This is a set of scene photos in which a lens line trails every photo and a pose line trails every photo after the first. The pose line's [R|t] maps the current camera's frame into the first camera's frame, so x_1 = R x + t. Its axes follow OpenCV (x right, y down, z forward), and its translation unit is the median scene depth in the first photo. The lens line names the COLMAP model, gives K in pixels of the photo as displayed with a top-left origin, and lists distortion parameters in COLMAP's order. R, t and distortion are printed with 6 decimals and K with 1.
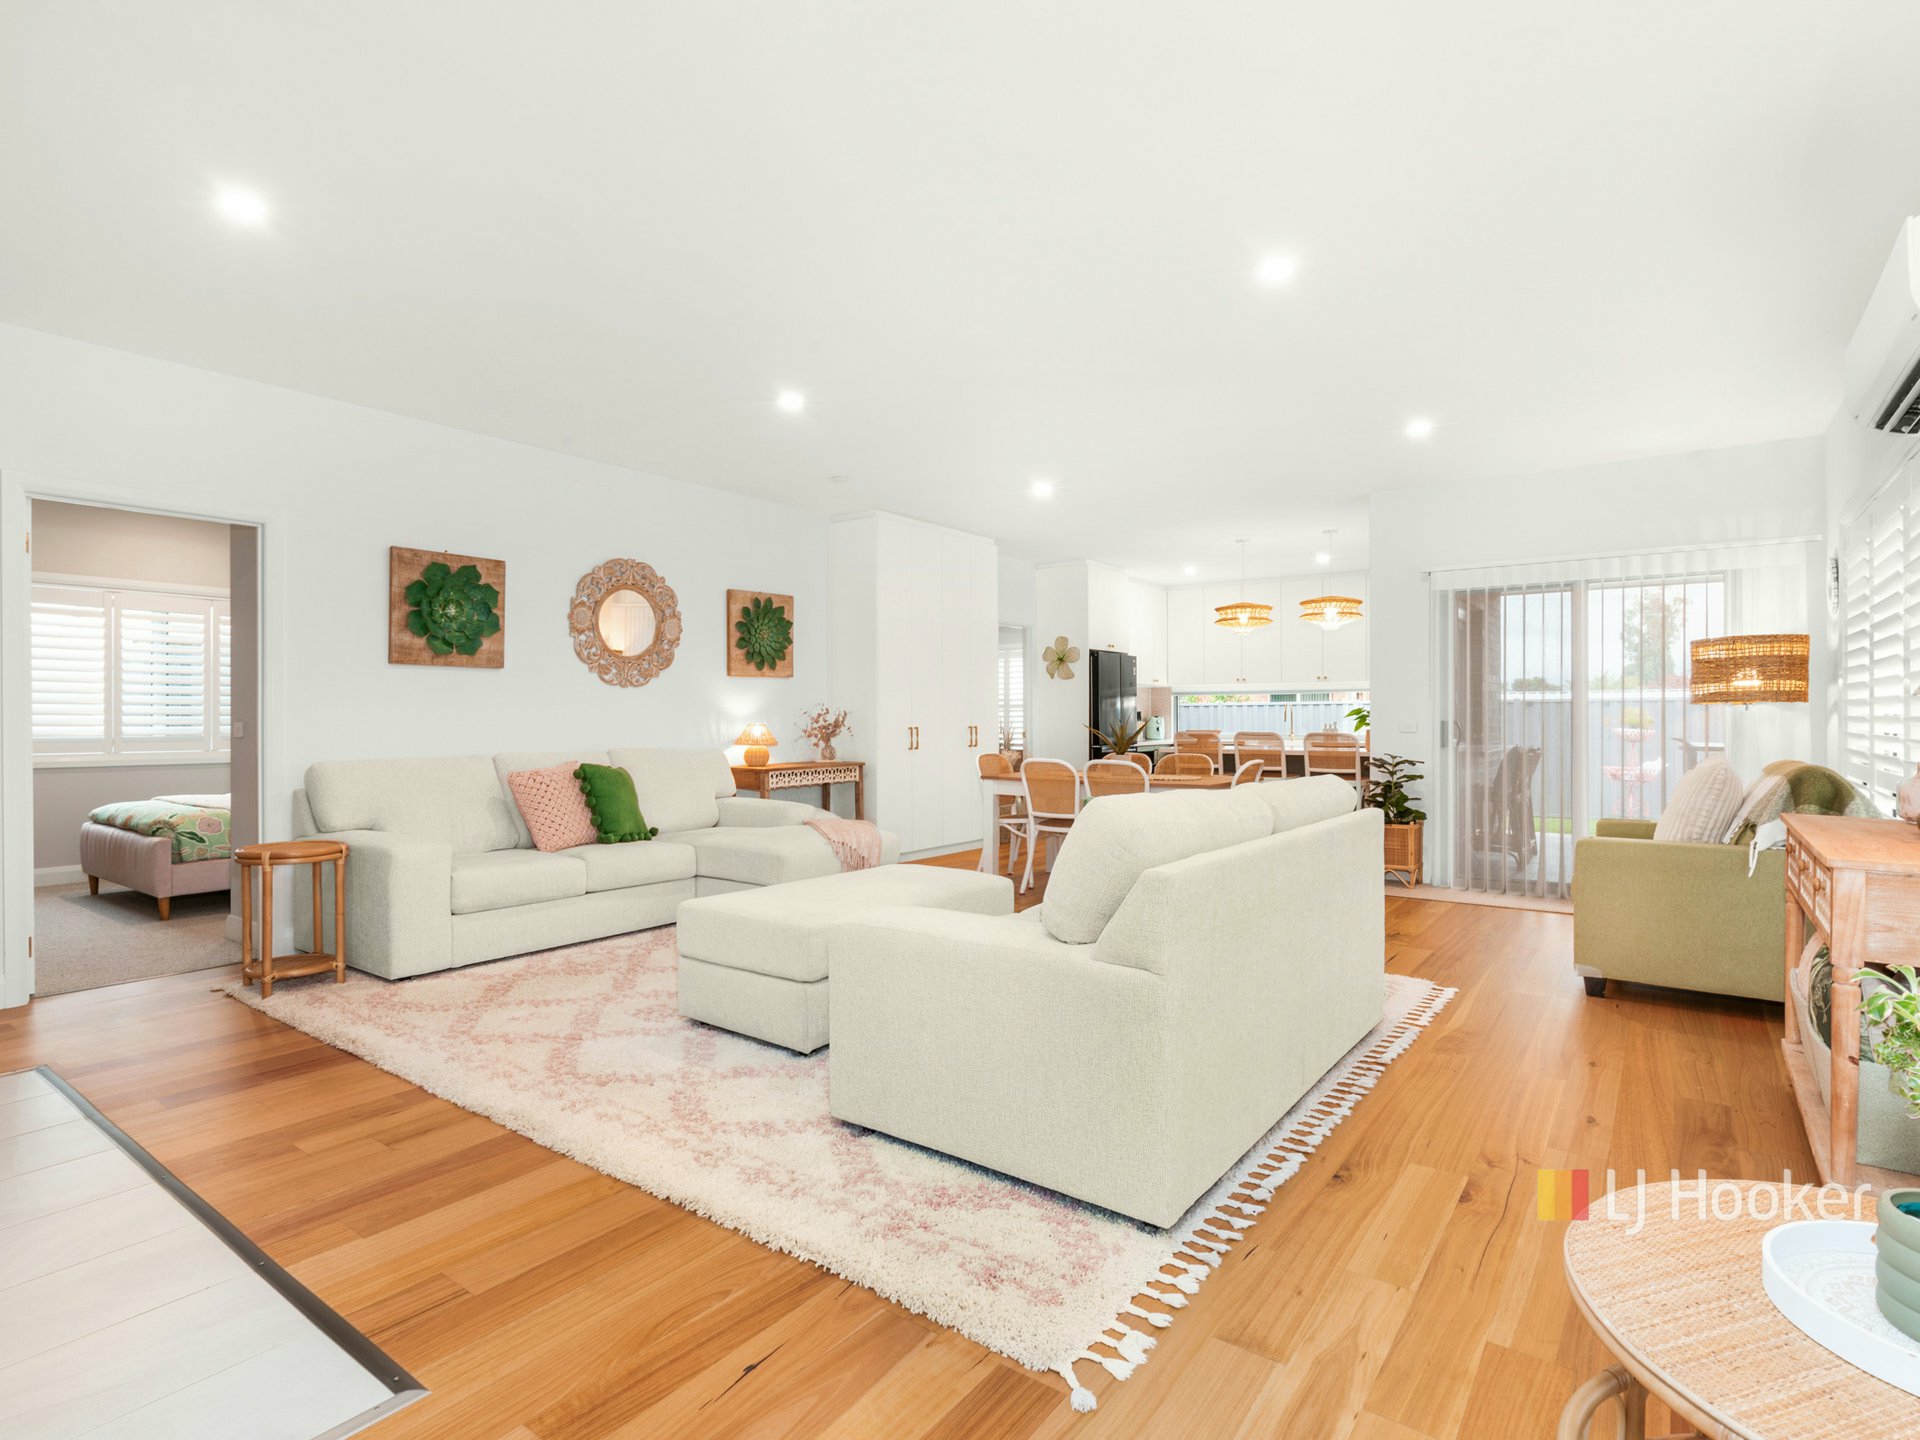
lens RADIAL K [[969.9, 0, 969.1], [0, 969.9, 711.7], [0, 0, 1]] dist [-0.007675, 0.006452]
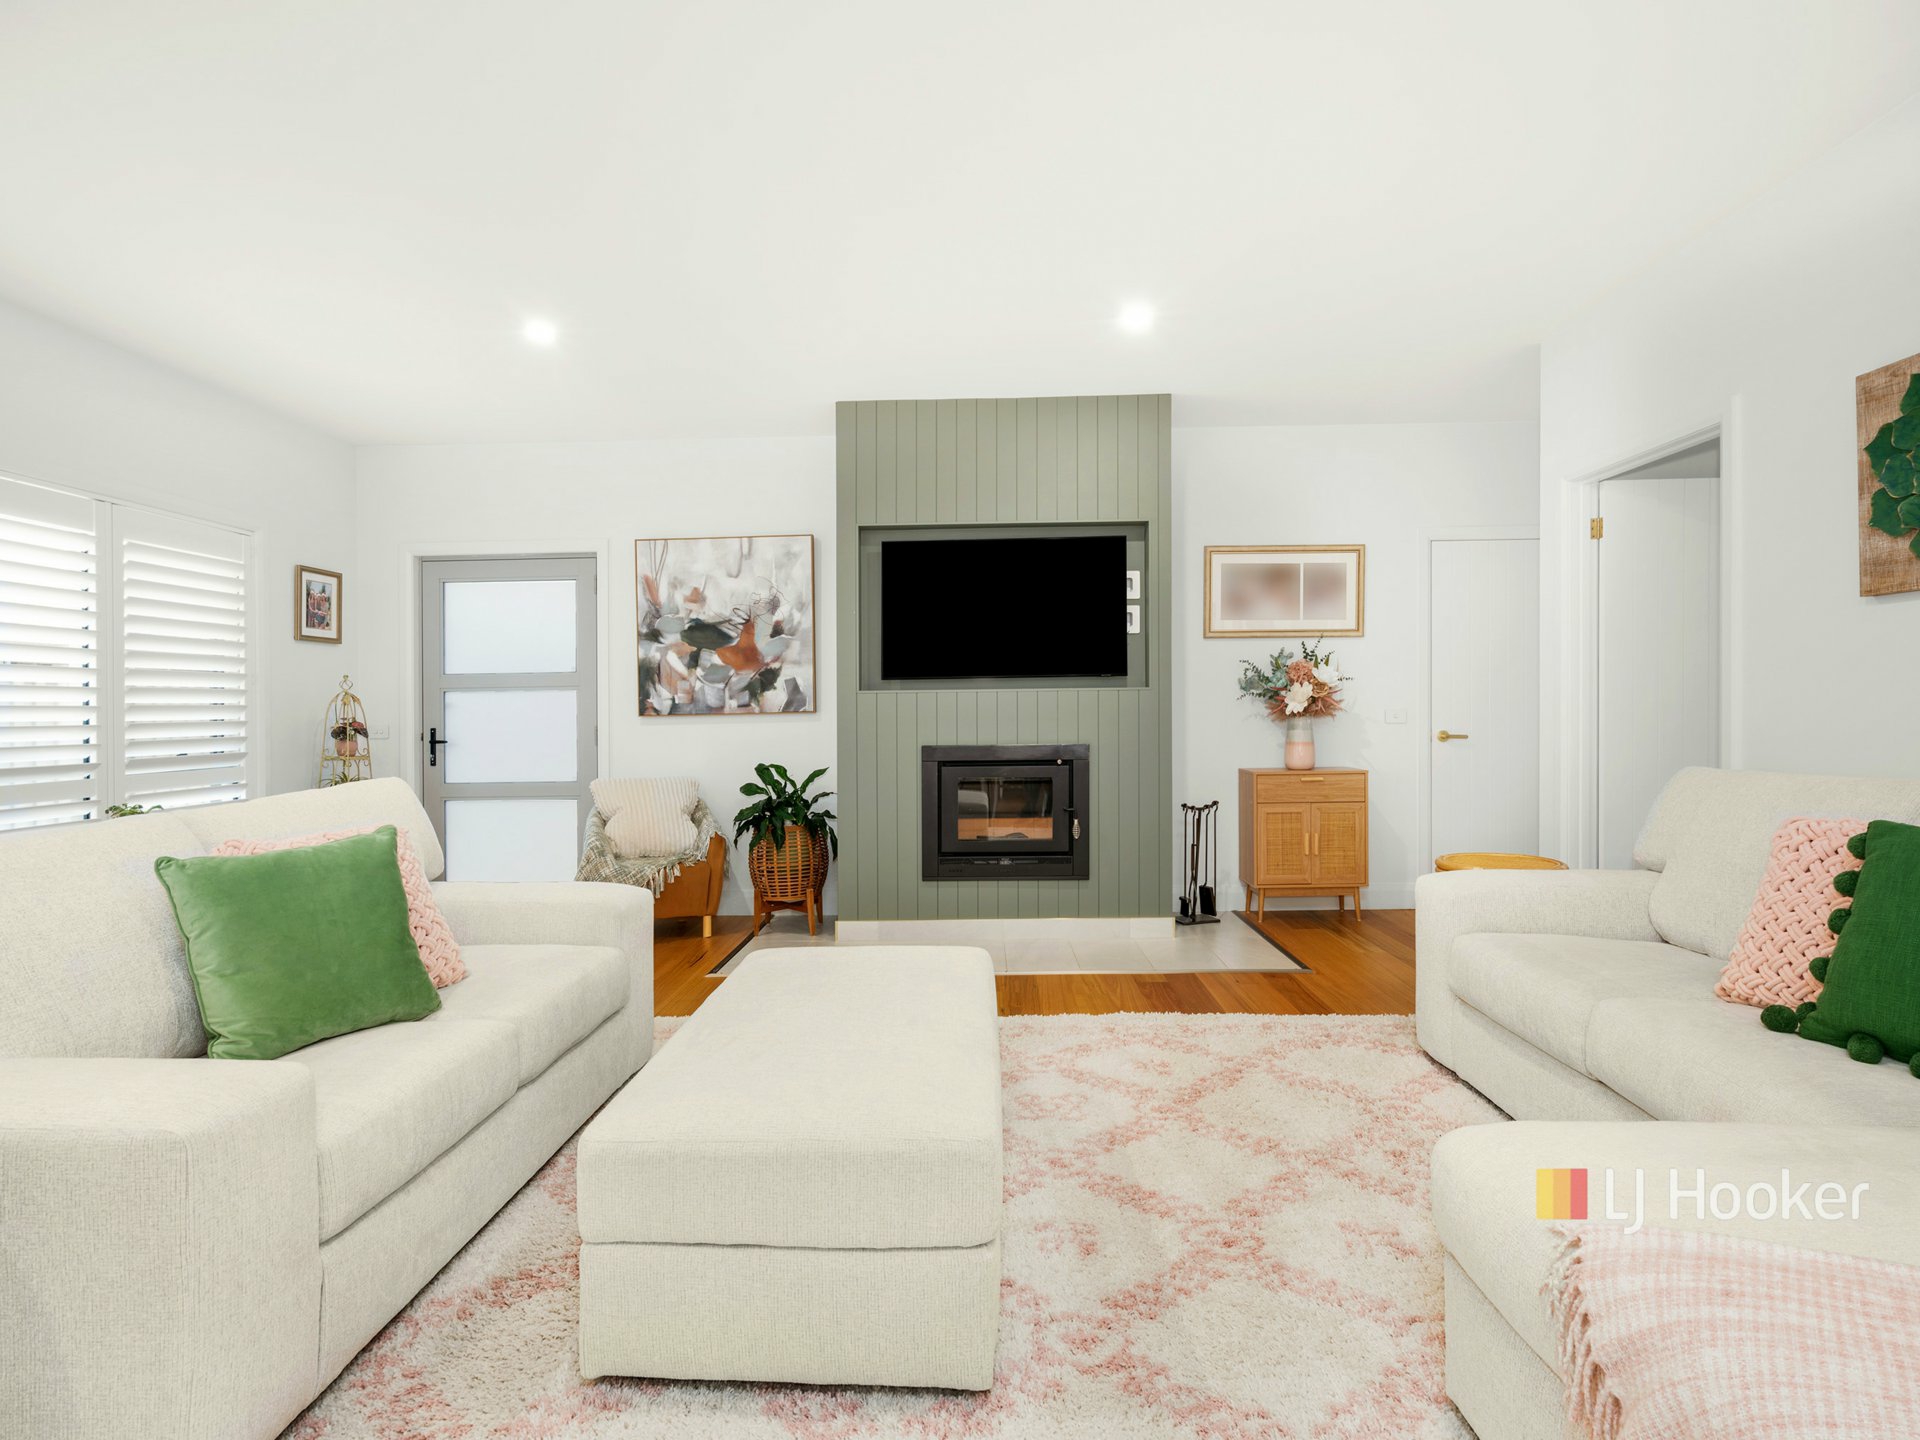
lens RADIAL K [[969.9, 0, 956.8], [0, 969.9, 698.2], [0, 0, 1]] dist [-0.007675, 0.006452]
pose [[-0.823906, 0.004755, -0.566706, 0.096626], [0.017517, 0.999701, -0.017080, 0.005163], [0.566455, -0.023999, -0.823743, 0.977545]]
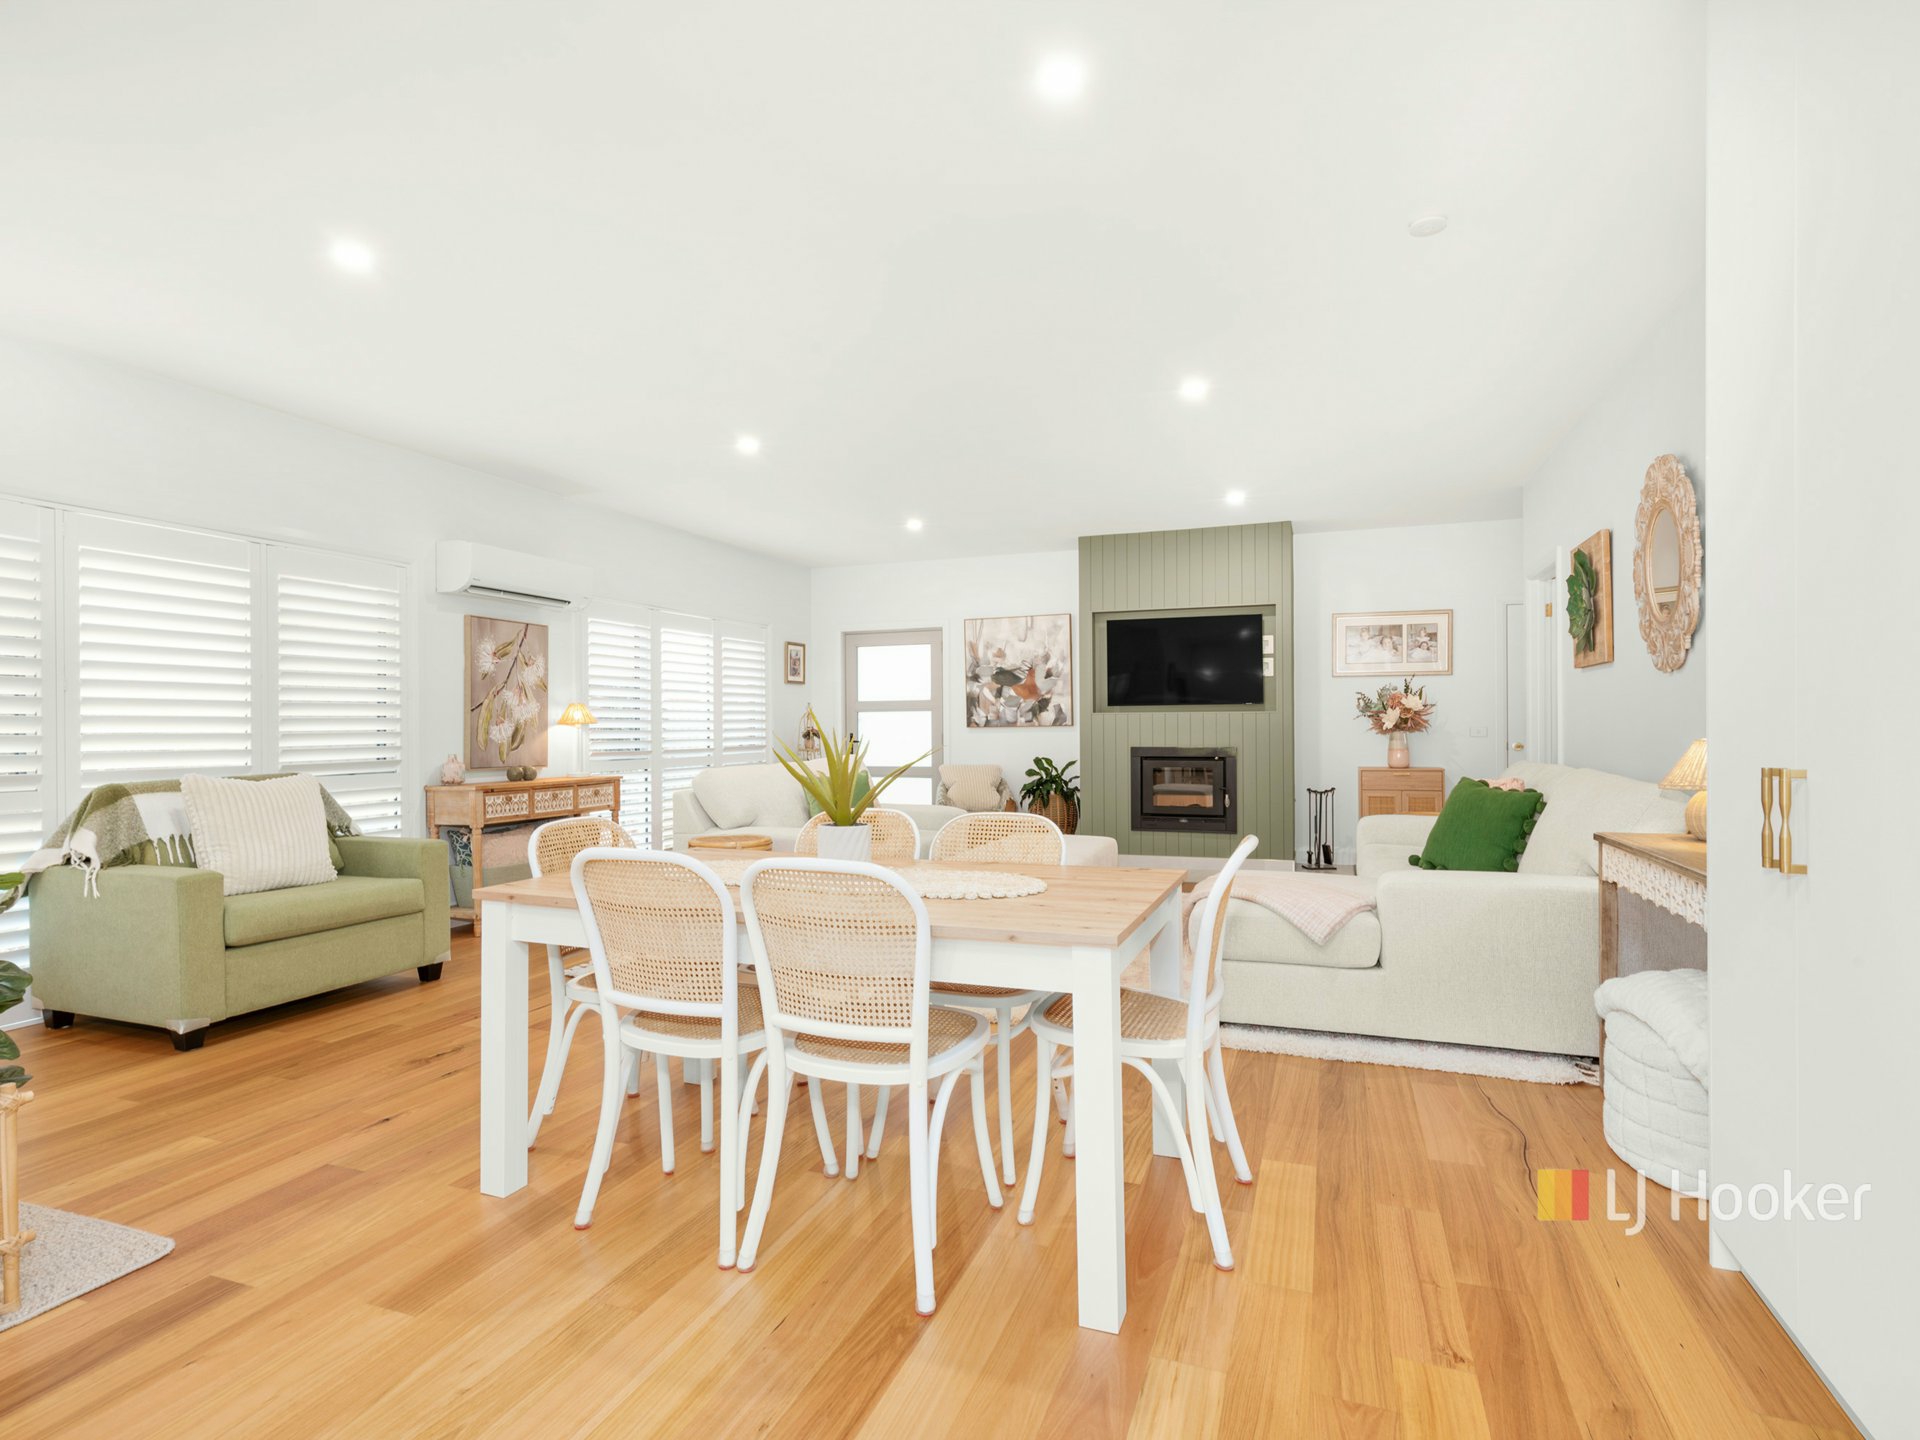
lens RADIAL K [[969.9, 0, 958.9], [0, 969.9, 675.1], [0, 0, 1]] dist [-0.007675, 0.006452]
pose [[-0.965818, -0.005588, -0.259162, 0.229161], [0.009587, 0.998314, -0.057251, 0.006529], [0.259045, -0.057779, -0.964135, 1.510726]]
